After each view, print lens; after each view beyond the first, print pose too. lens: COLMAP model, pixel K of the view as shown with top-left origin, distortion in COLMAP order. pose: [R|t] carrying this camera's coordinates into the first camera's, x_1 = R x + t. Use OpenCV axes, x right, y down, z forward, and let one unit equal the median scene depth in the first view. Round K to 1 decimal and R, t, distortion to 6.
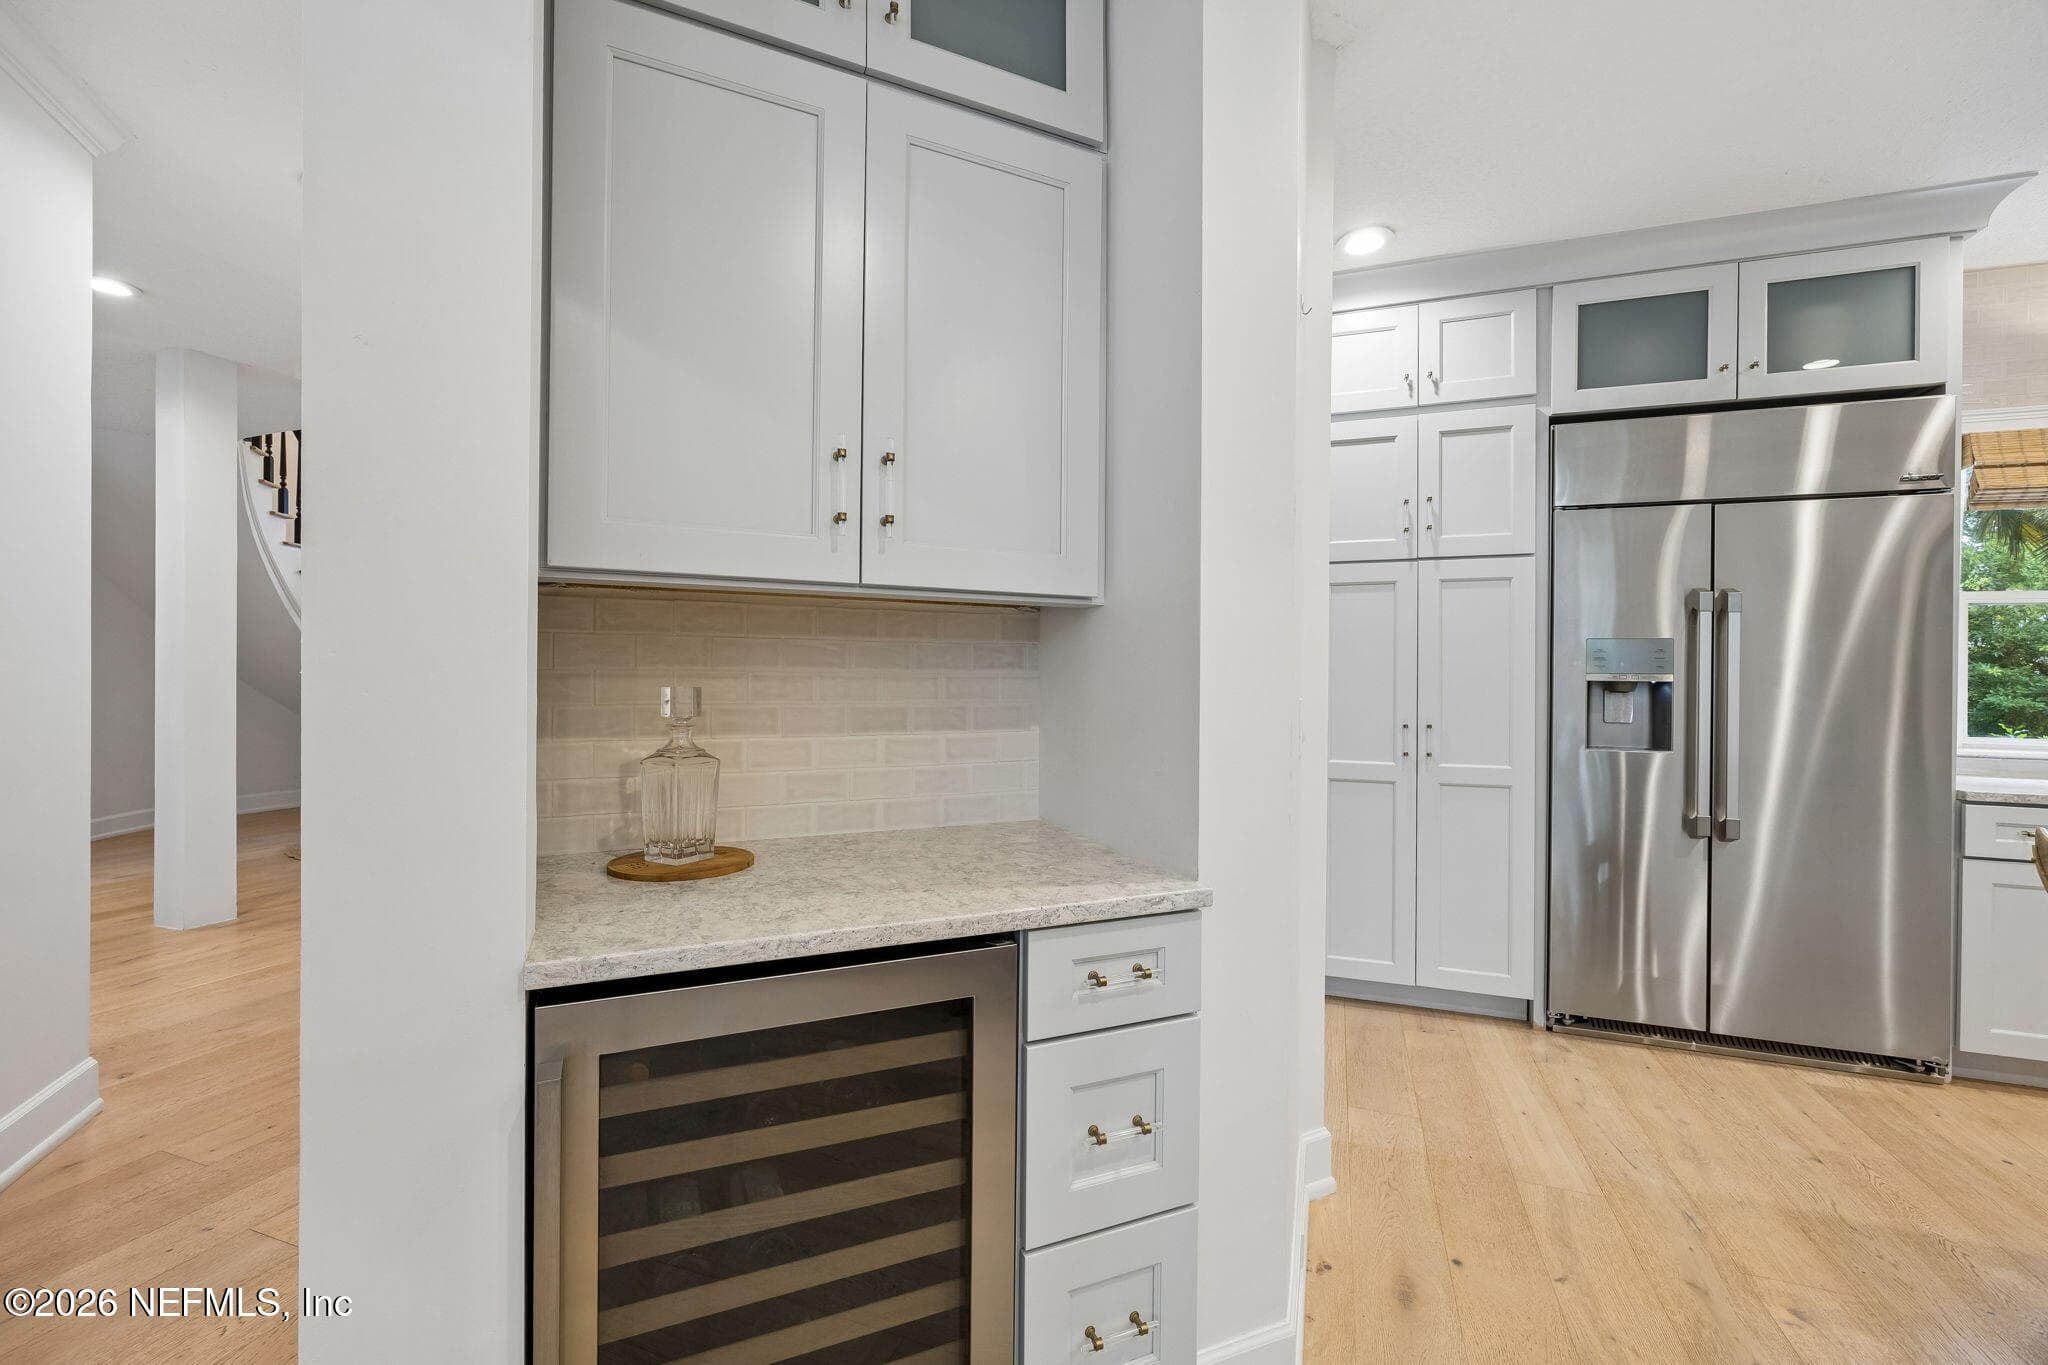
lens RADIAL K [[792.1, 0, 1026.8], [0, 792.1, 679.6], [0, 0, 1]] dist [-0.003292, 0.000263]
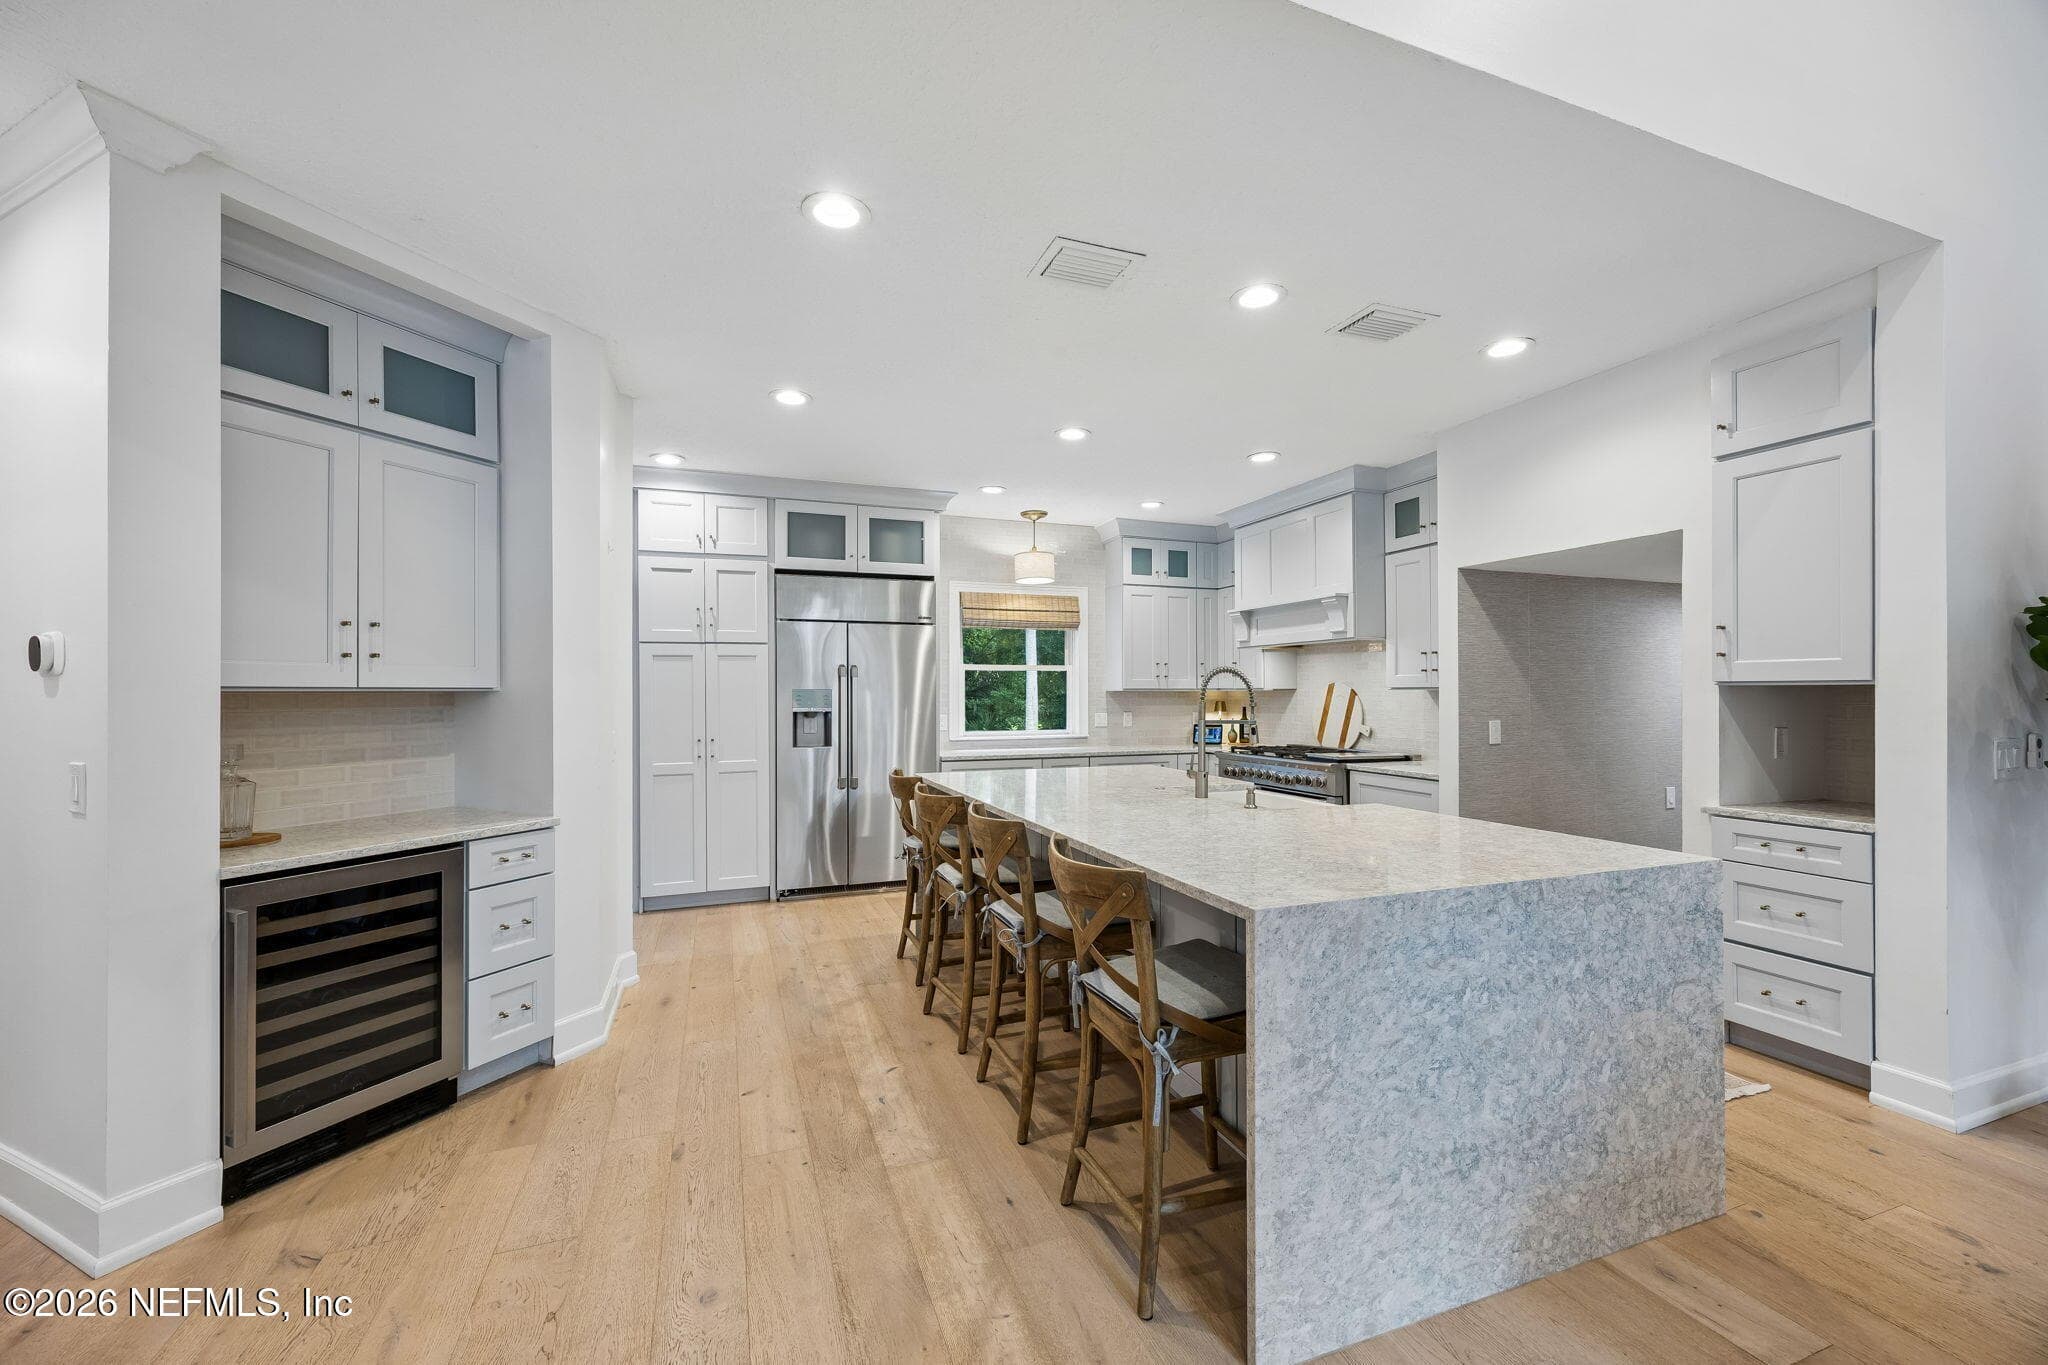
lens RADIAL K [[792.1, 0, 1018.7], [0, 792.1, 689.2], [0, 0, 1]] dist [-0.003292, 0.000263]
pose [[0.752112, -0.009823, 0.658962, -0.205072], [0.011610, 0.999931, 0.001654, -0.075989], [-0.658933, 0.006407, 0.752175, -1.199987]]
